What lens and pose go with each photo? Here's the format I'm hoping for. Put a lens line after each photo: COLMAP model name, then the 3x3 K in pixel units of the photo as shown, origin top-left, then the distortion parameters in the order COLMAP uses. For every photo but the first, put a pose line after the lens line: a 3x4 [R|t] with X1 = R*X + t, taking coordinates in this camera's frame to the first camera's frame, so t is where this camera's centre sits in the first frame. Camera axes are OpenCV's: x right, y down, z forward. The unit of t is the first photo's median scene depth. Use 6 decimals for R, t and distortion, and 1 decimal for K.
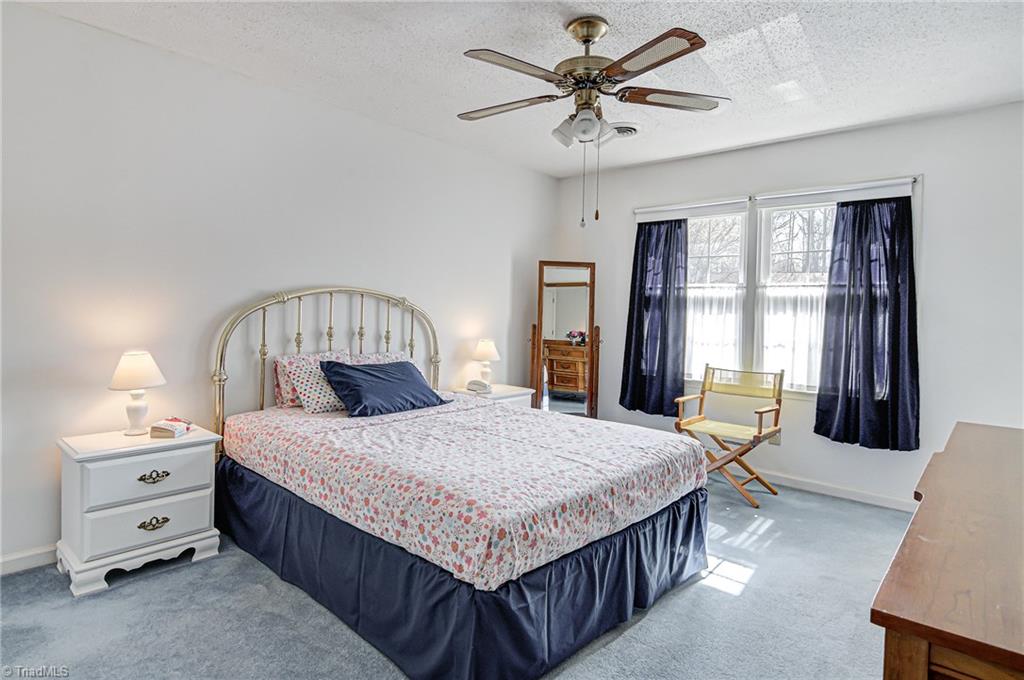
lens RADIAL K [[545.8, 0, 510.4], [0, 545.8, 332.2], [0, 0, 1]] dist [0.017764, -0.001976]
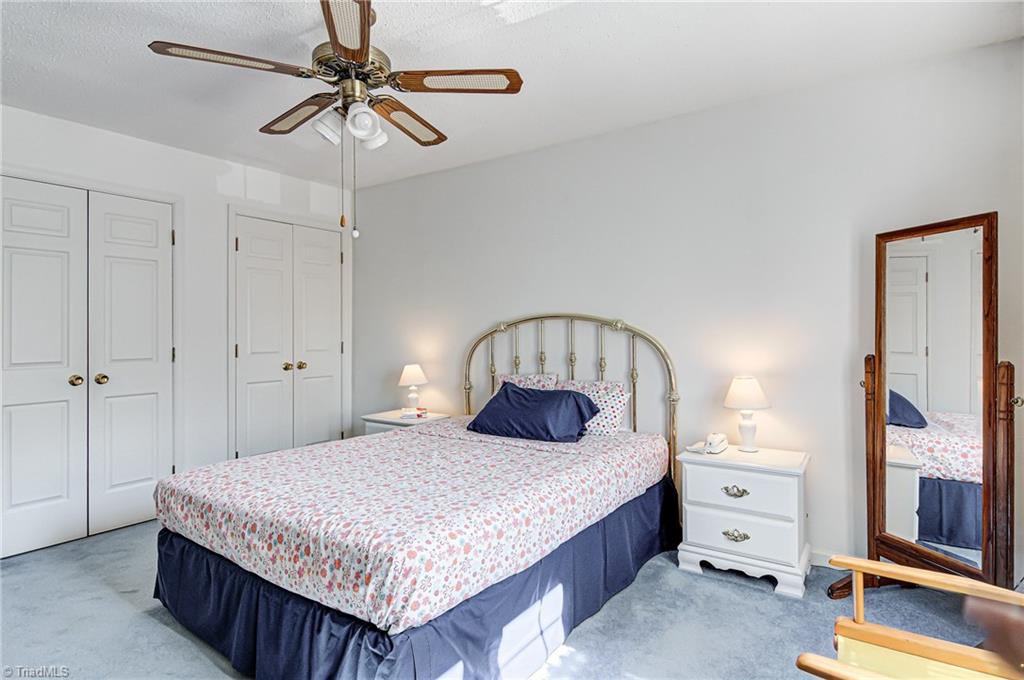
lens RADIAL K [[545.8, 0, 511.3], [0, 545.8, 338.1], [0, 0, 1]] dist [0.017764, -0.001976]
pose [[0.128240, -0.012941, -0.991659, 0.692656], [-0.029584, 0.999420, -0.016868, -0.015488], [0.991302, 0.031500, 0.127782, 0.769068]]
